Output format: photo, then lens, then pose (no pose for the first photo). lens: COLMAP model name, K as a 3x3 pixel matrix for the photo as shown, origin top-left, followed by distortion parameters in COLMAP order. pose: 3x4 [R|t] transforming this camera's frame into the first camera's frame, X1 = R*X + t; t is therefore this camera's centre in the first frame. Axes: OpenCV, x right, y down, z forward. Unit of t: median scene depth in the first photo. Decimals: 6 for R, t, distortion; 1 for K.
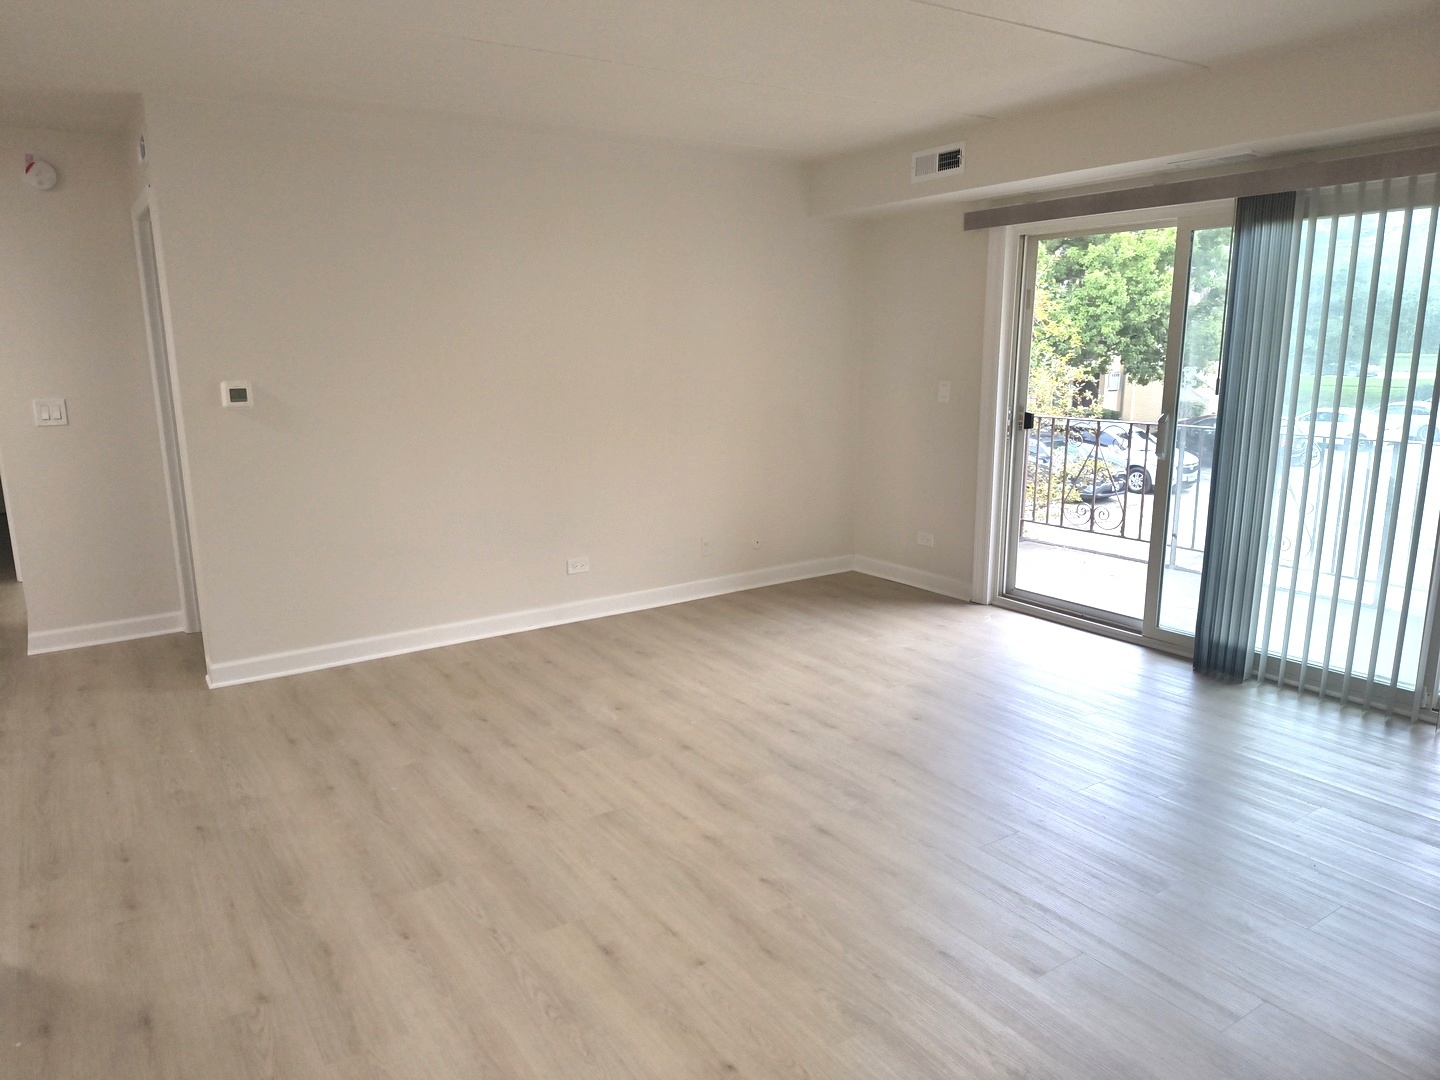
lens RADIAL K [[985.8, 0, 696.9], [0, 985.8, 545.8], [0, 0, 1]] dist [0.048385, -0.054830]
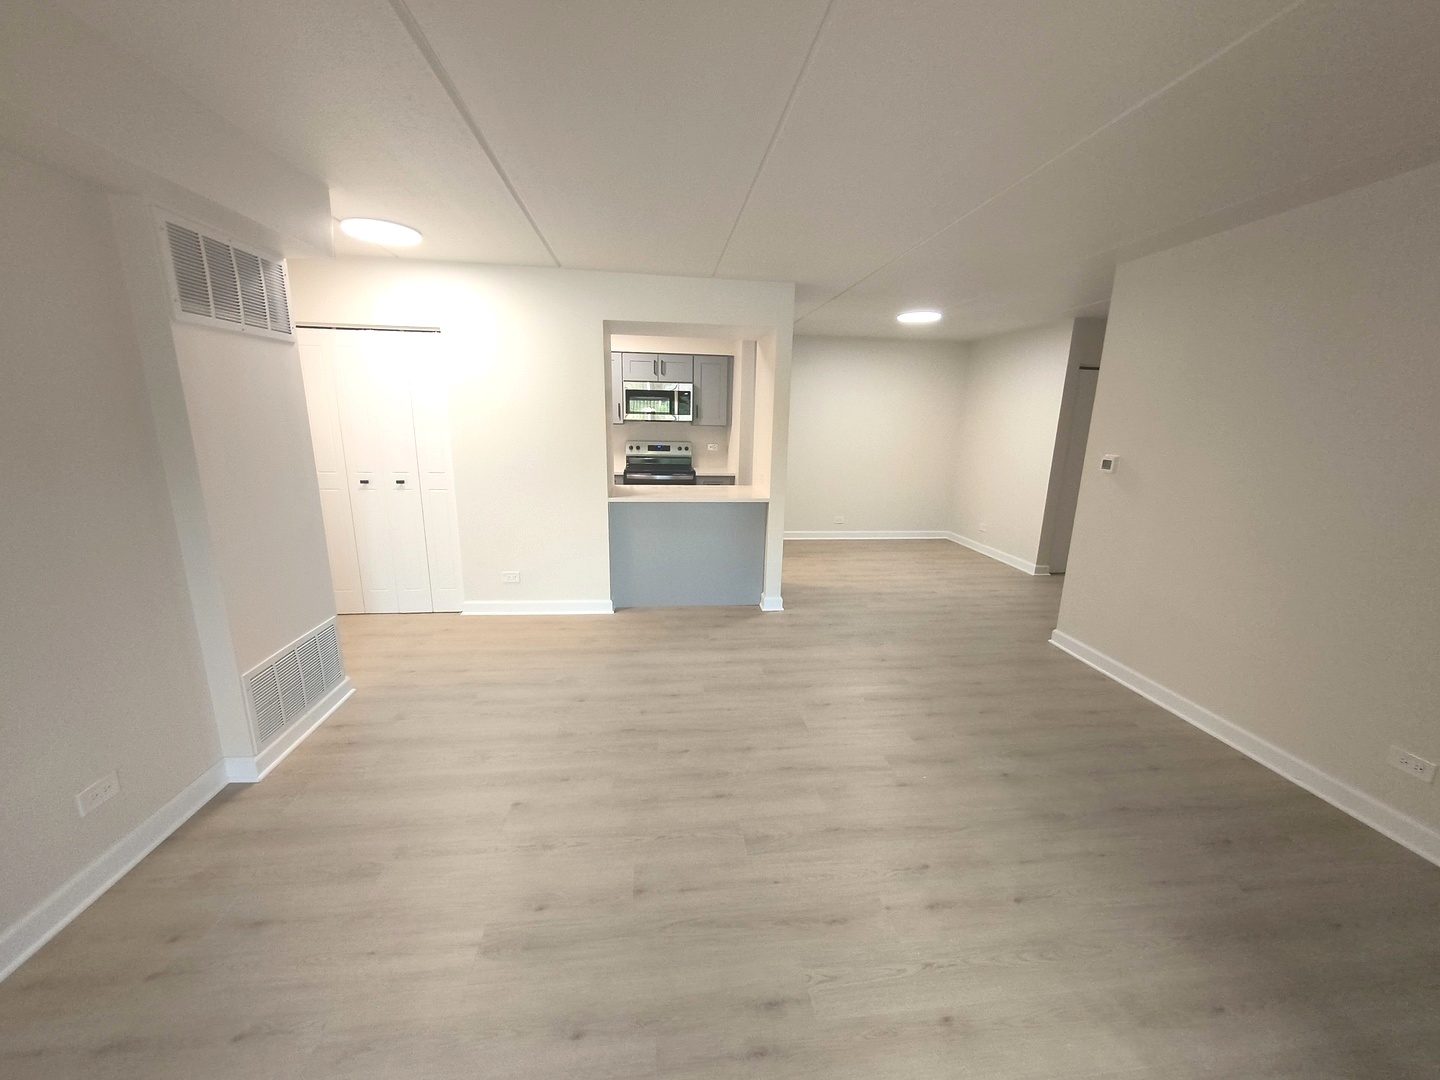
lens RADIAL K [[538.9, 0, 715.5], [0, 538.9, 533.0], [0, 0, 1]] dist [-0.002399, 0.000902]
pose [[-0.450777, 0.191270, -0.871903, 0.583283], [-0.199891, 0.930338, 0.307433, -0.218006], [0.869967, 0.312869, -0.381142, 0.981615]]
